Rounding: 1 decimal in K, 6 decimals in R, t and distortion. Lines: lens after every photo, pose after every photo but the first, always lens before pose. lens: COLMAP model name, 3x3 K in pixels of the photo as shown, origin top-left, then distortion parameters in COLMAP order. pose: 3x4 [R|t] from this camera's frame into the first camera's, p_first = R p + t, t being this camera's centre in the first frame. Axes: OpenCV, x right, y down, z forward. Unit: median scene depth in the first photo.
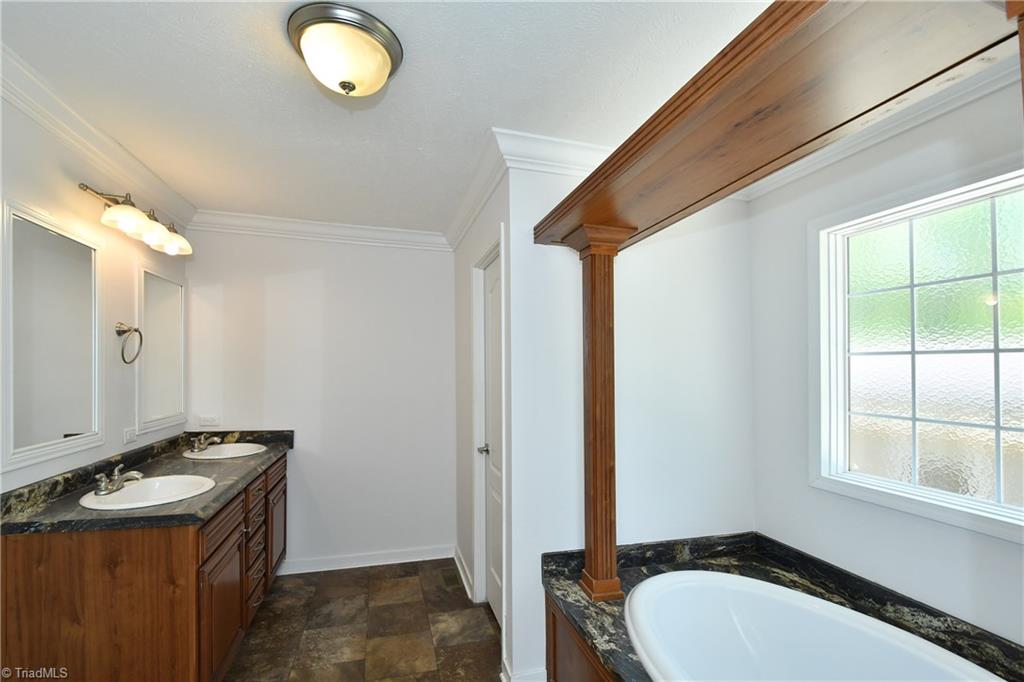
lens RADIAL K [[465.3, 0, 506.0], [0, 465.3, 358.2], [0, 0, 1]] dist [-0.002104, -0.009226]
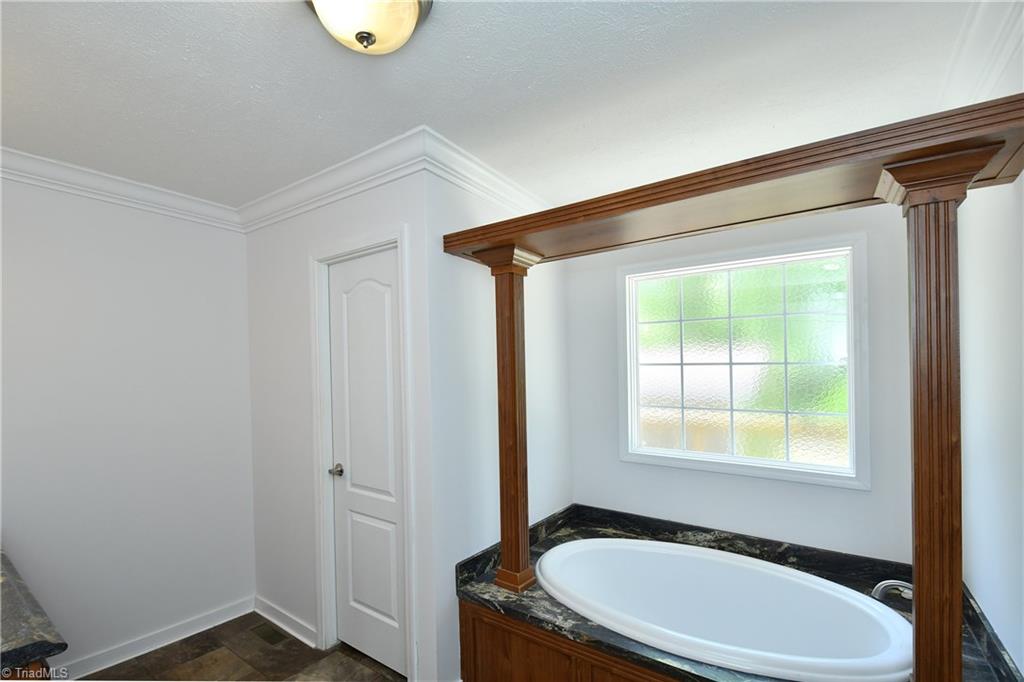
lens RADIAL K [[465.3, 0, 479.1], [0, 465.3, 354.4], [0, 0, 1]] dist [-0.002104, -0.009226]
pose [[0.778623, 0.011692, 0.627383, -0.529033], [-0.004373, 0.999903, -0.013207, -0.017740], [-0.627477, 0.007539, 0.778599, 0.193604]]
